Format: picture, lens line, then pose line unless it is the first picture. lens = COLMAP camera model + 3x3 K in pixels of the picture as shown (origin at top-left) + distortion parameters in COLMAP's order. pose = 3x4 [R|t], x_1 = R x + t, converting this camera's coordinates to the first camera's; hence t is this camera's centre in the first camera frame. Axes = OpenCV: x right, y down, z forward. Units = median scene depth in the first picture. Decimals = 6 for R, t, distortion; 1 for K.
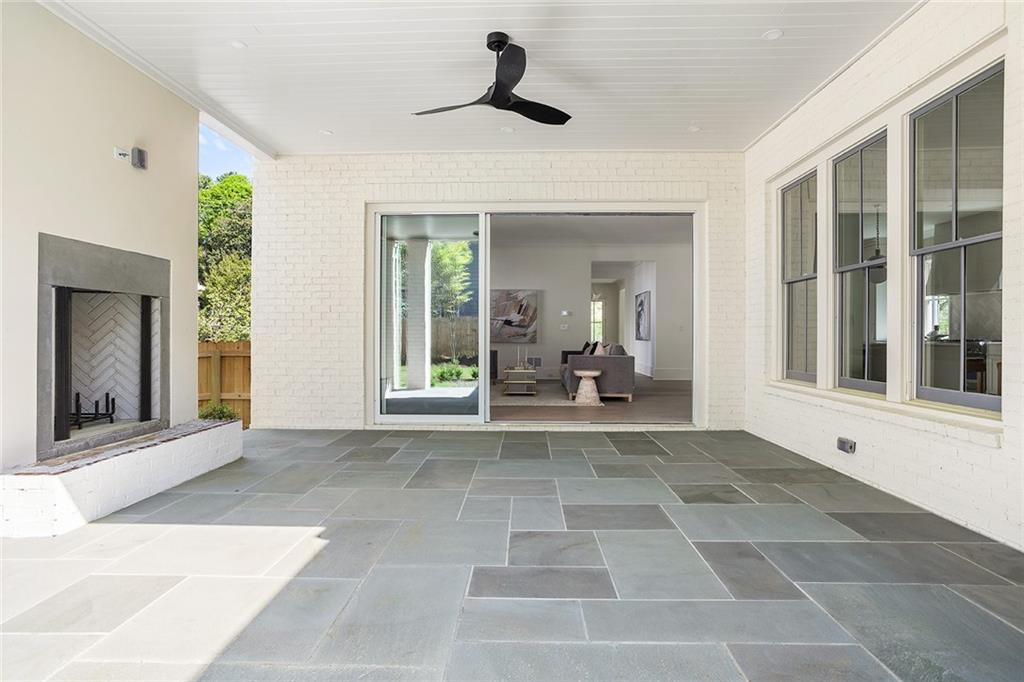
lens RADIAL K [[550.4, 0, 513.9], [0, 550.4, 336.2], [0, 0, 1]] dist [-0.000718, -0.000006]
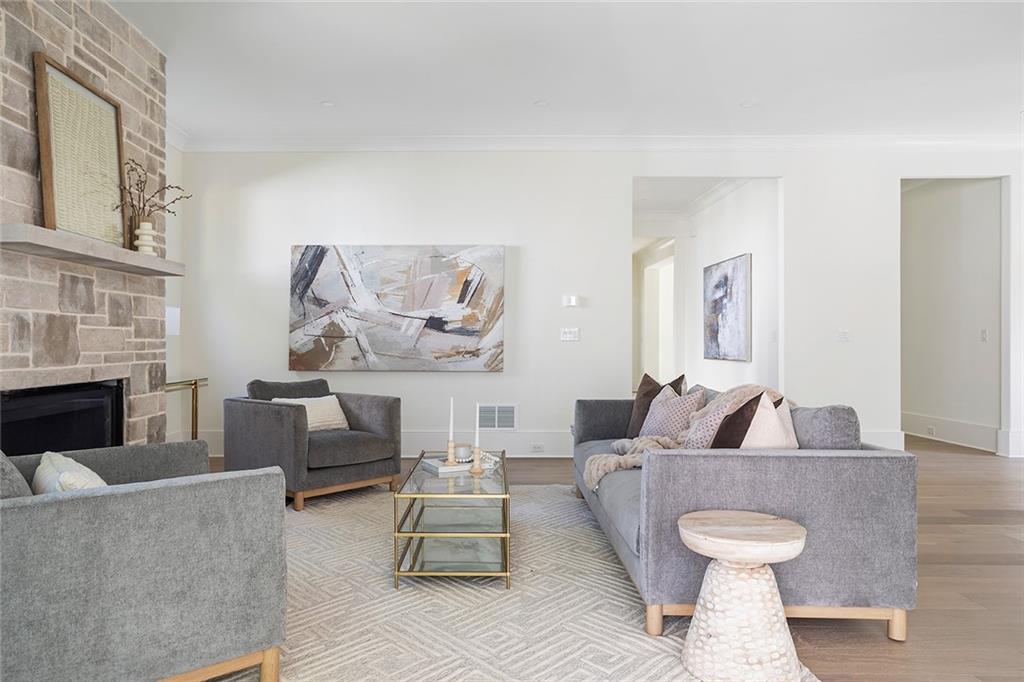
lens RADIAL K [[708.3, 0, 511.7], [0, 708.3, 341.7], [0, 0, 1]] dist [-0.000259, -0.000169]
pose [[0.997908, -0.004782, 0.064477, 0.012640], [0.004937, 0.999985, -0.002249, -0.009303], [-0.064466, 0.002562, 0.997917, 0.459843]]
